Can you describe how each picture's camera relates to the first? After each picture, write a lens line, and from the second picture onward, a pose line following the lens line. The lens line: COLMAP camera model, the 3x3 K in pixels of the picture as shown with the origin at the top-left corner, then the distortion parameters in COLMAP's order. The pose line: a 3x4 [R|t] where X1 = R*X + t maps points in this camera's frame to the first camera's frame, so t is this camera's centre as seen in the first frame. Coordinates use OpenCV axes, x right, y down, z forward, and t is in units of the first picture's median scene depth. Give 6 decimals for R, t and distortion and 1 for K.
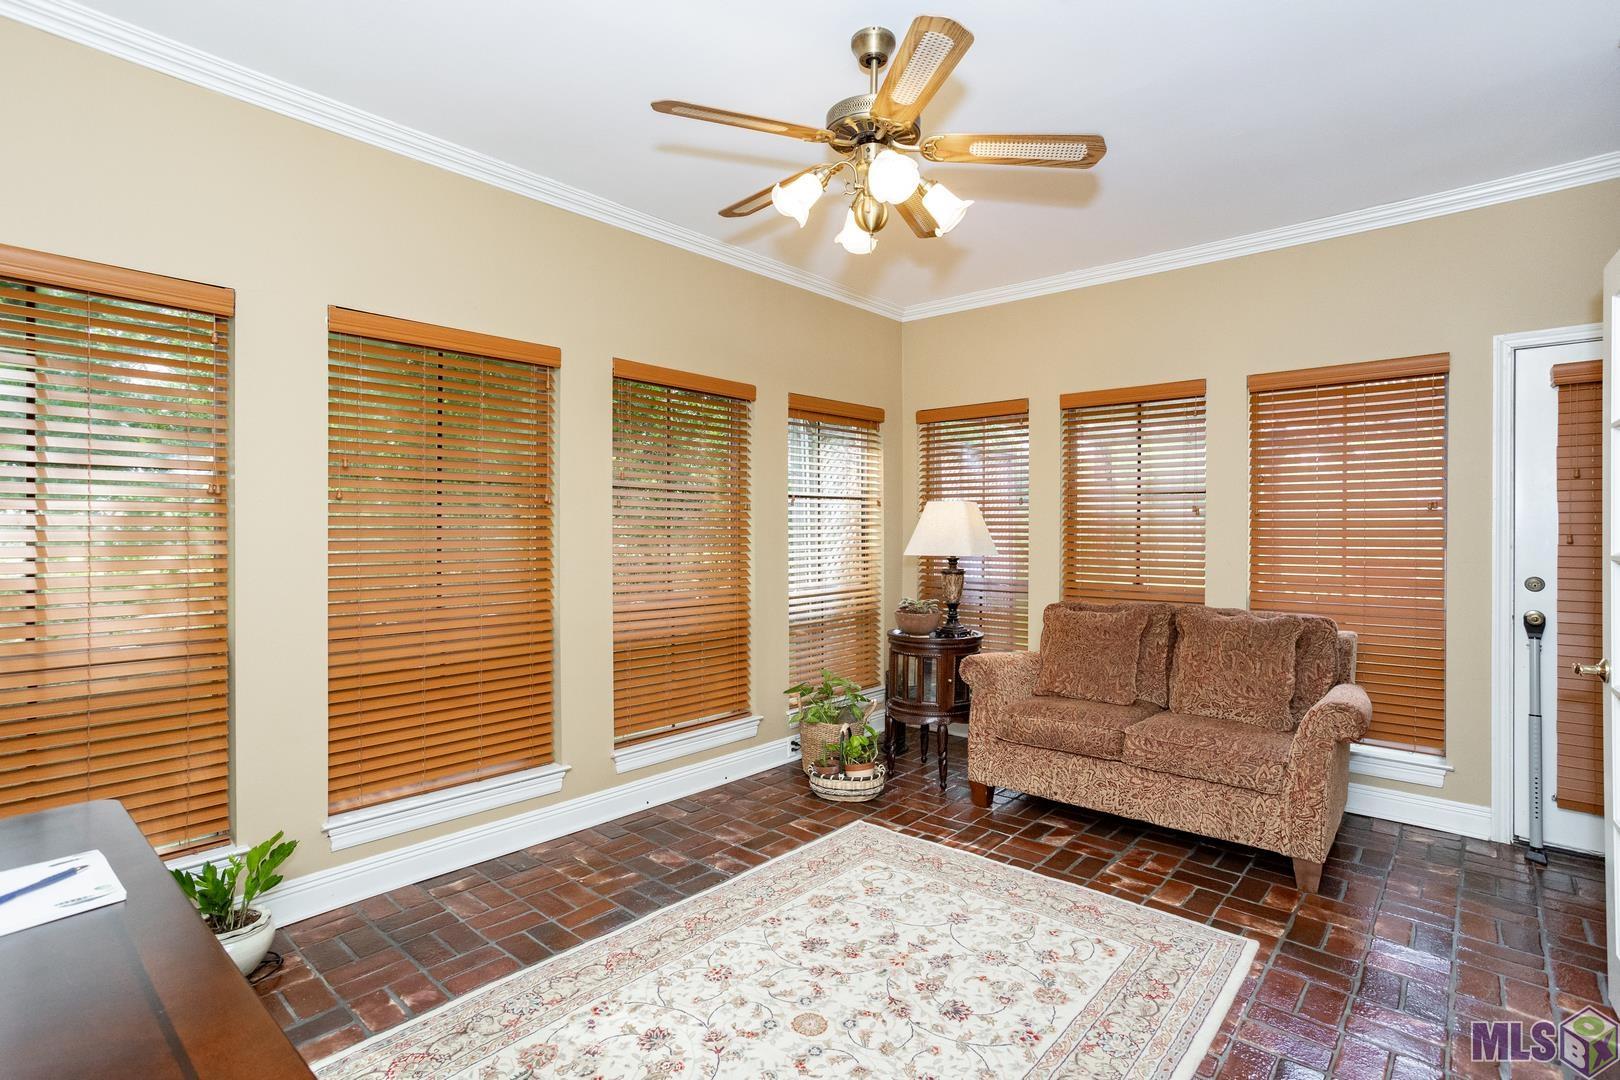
lens RADIAL K [[819.6, 0, 810.4], [0, 819.6, 527.7], [0, 0, 1]] dist [-0.049547, 0.033628]
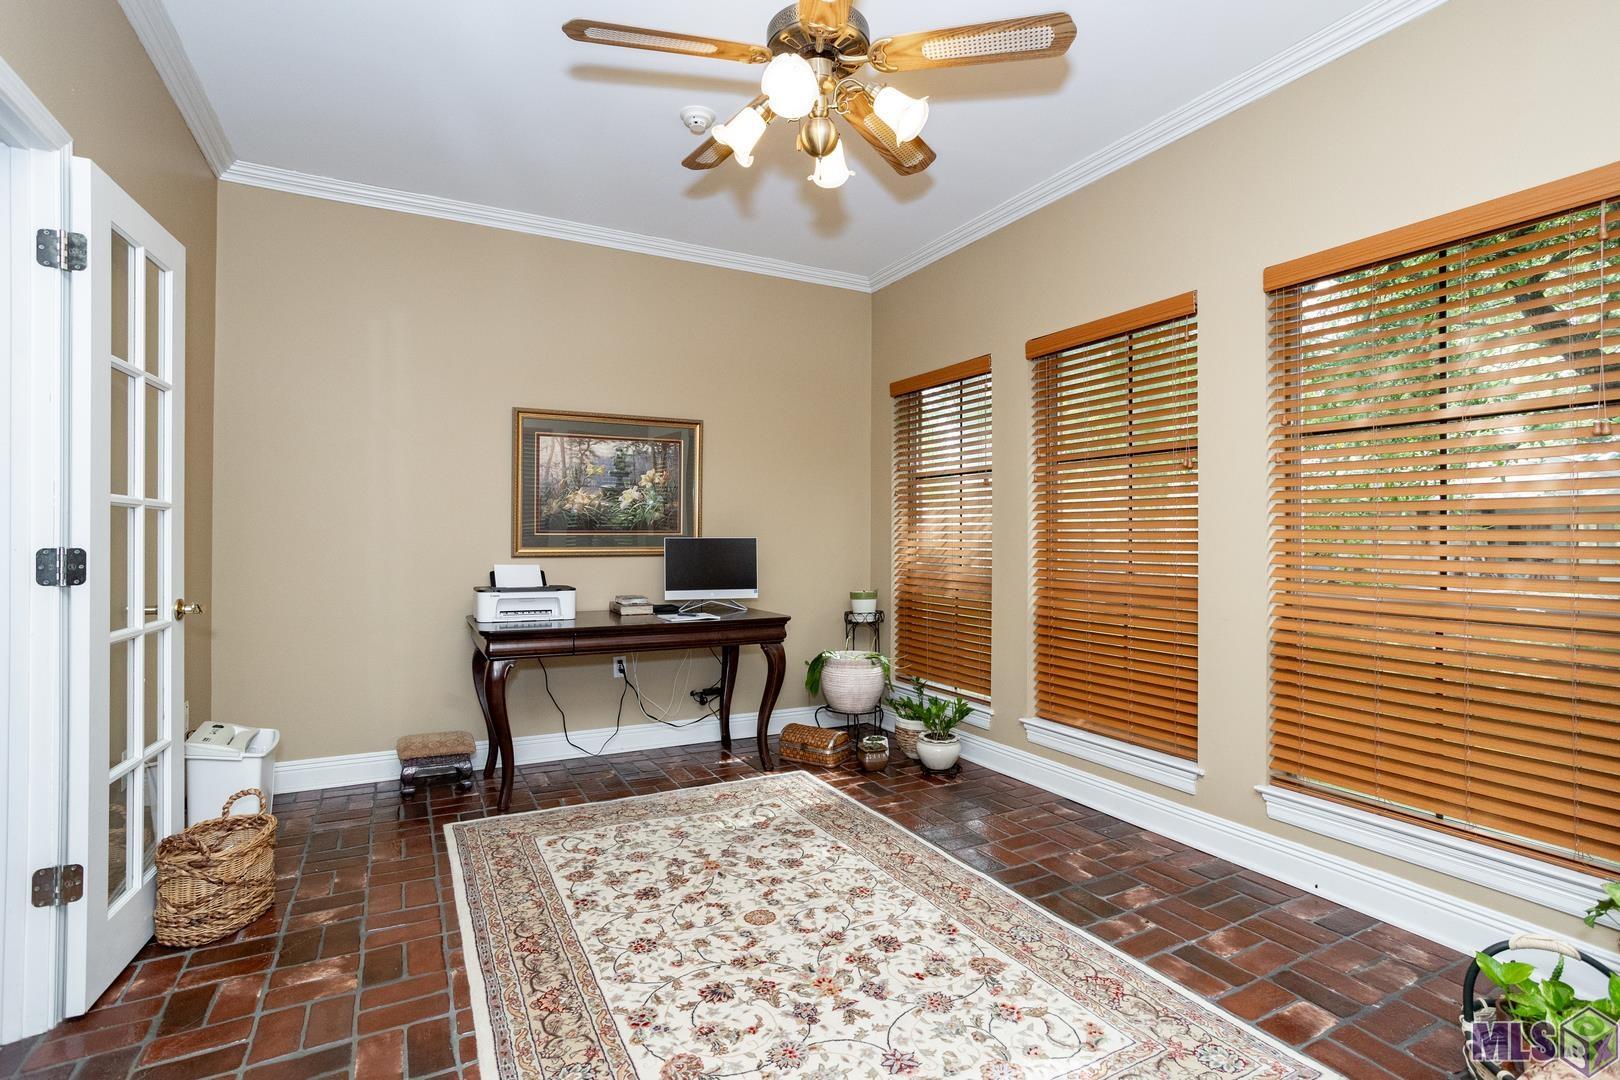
lens RADIAL K [[819.6, 0, 810.4], [0, 819.6, 527.7], [0, 0, 1]] dist [-0.049547, 0.033628]
pose [[-0.391728, -0.013502, -0.919982, 0.852328], [-0.001619, 0.999901, -0.013986, 0.064449], [0.920080, -0.003989, -0.391711, 1.248524]]
